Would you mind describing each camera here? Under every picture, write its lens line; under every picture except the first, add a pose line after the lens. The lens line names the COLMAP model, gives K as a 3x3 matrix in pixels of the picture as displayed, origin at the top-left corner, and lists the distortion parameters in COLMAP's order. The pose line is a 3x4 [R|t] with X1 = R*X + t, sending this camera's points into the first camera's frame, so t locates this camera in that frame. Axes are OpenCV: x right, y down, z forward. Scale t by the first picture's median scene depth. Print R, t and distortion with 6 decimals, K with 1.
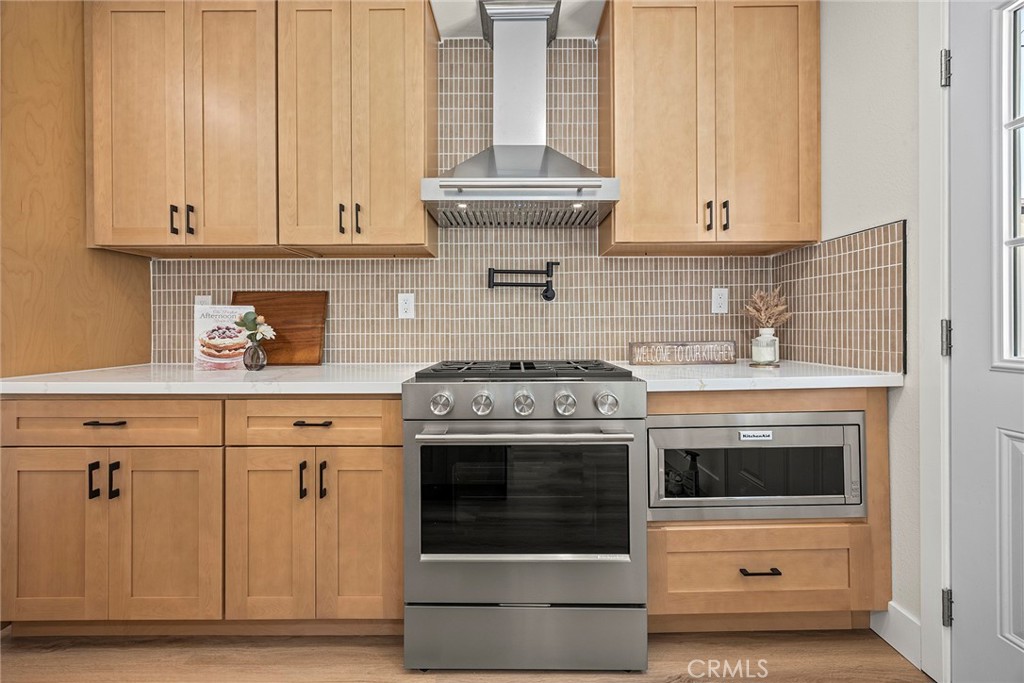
lens RADIAL K [[398.0, 0, 512.5], [0, 398.0, 326.5], [0, 0, 1]] dist [-0.000270, 0.000208]
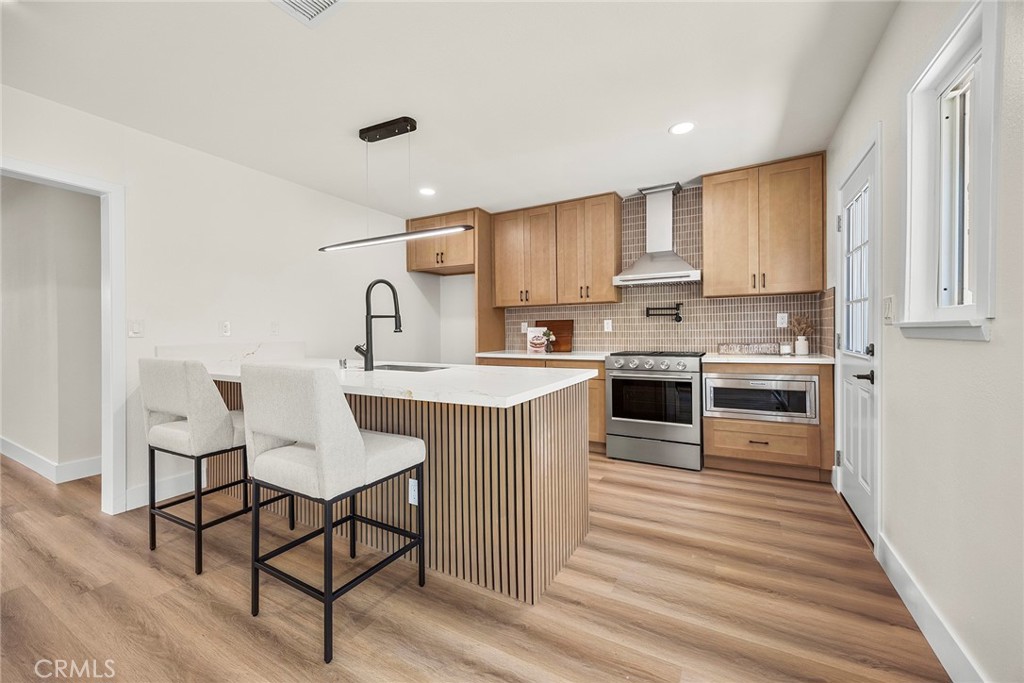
lens RADIAL K [[398.0, 0, 512.6], [0, 398.0, 336.6], [0, 0, 1]] dist [-0.000270, 0.000208]
pose [[0.873263, -0.001051, -0.487247, 0.395598], [0.007931, 0.999896, 0.012058, -0.027505], [0.487184, -0.014395, 0.873181, -1.345450]]
